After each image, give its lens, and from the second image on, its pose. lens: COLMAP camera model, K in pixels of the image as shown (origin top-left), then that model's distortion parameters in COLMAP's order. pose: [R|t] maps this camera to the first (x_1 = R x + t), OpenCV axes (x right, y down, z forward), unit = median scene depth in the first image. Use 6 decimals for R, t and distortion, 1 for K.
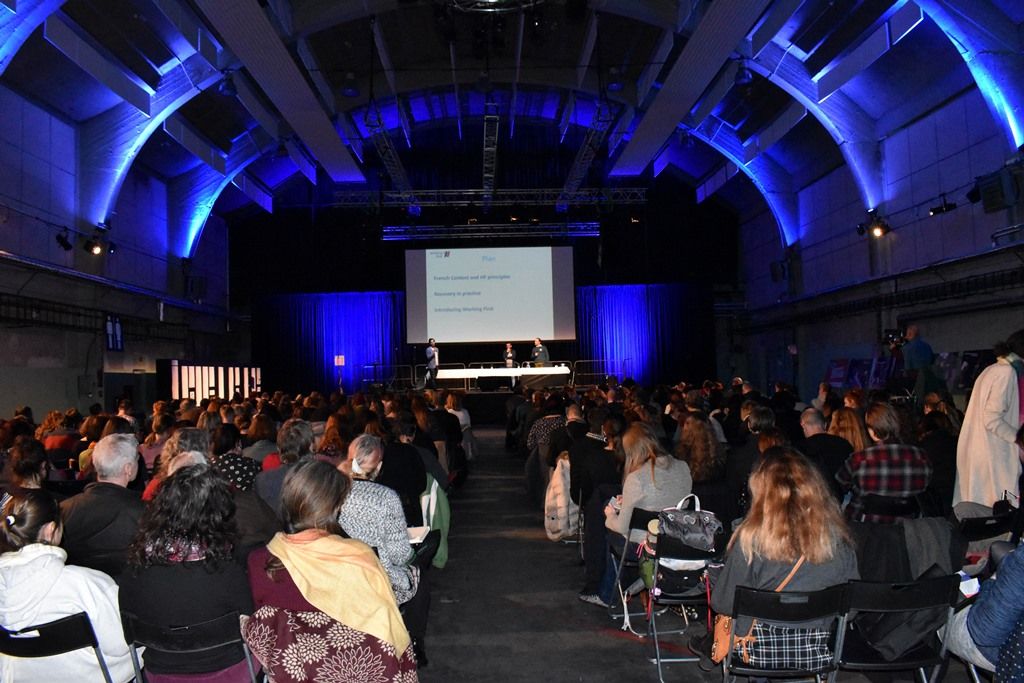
lens RADIAL K [[799.9, 0, 512.0], [0, 799.9, 341.5], [0, 0, 1]] dist [-0.100514, 0.001380]
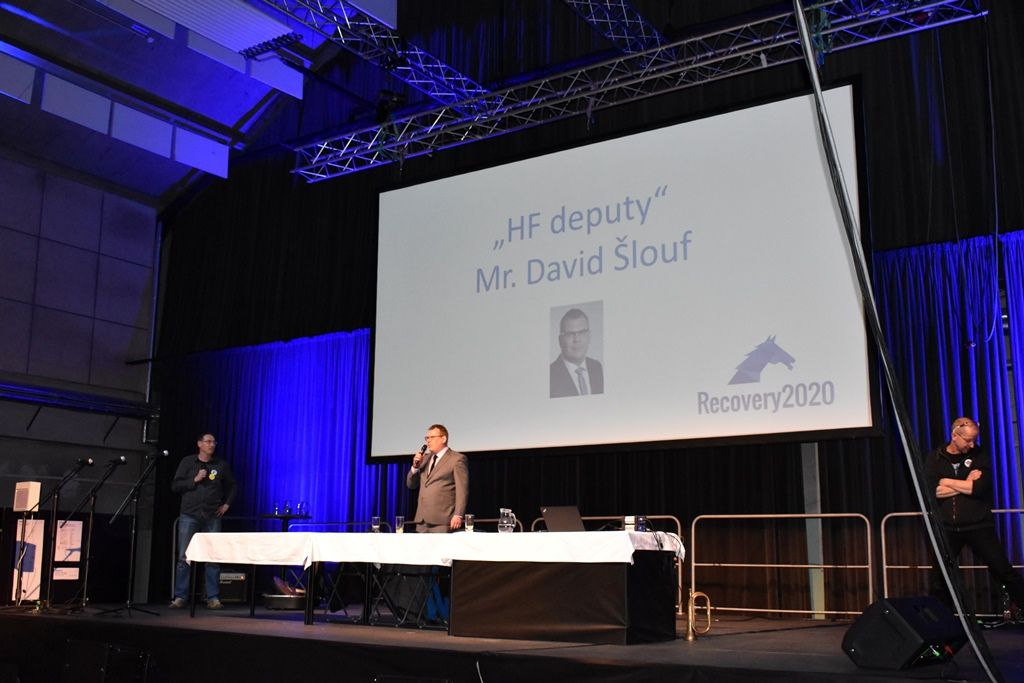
lens RADIAL K [[1079.2, 0, 512.0], [0, 1079.2, 341.5], [0, 0, 1]] dist [-0.071703, 0.002596]
pose [[0.811165, -0.083250, -0.578862, 0.177474], [-0.004294, 0.988941, -0.148244, 0.021083], [0.584801, 0.122737, 0.801837, 0.618949]]
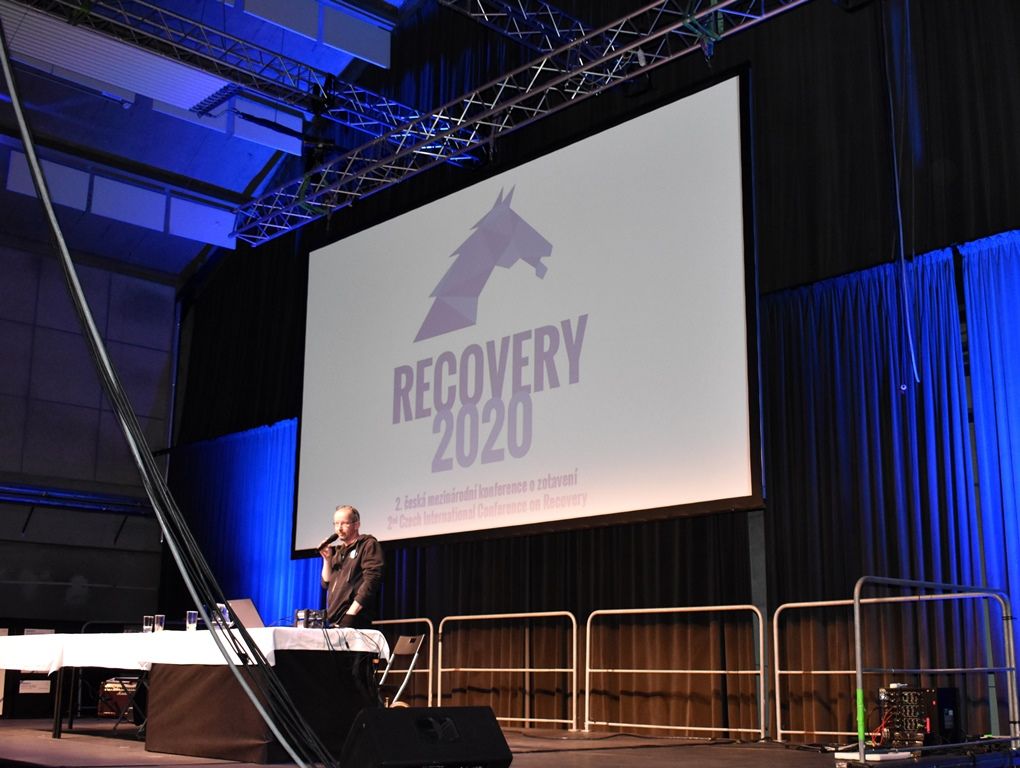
lens RADIAL K [[1224.7, 0, 581.9], [0, 1224.7, 382.8], [0, 0, 1]] dist [-0.070728, 0.000863]
pose [[0.691396, -0.141150, -0.708553, 0.261747], [0.014805, 0.983292, -0.181434, 0.024300], [0.722324, 0.114952, 0.681934, 0.711412]]
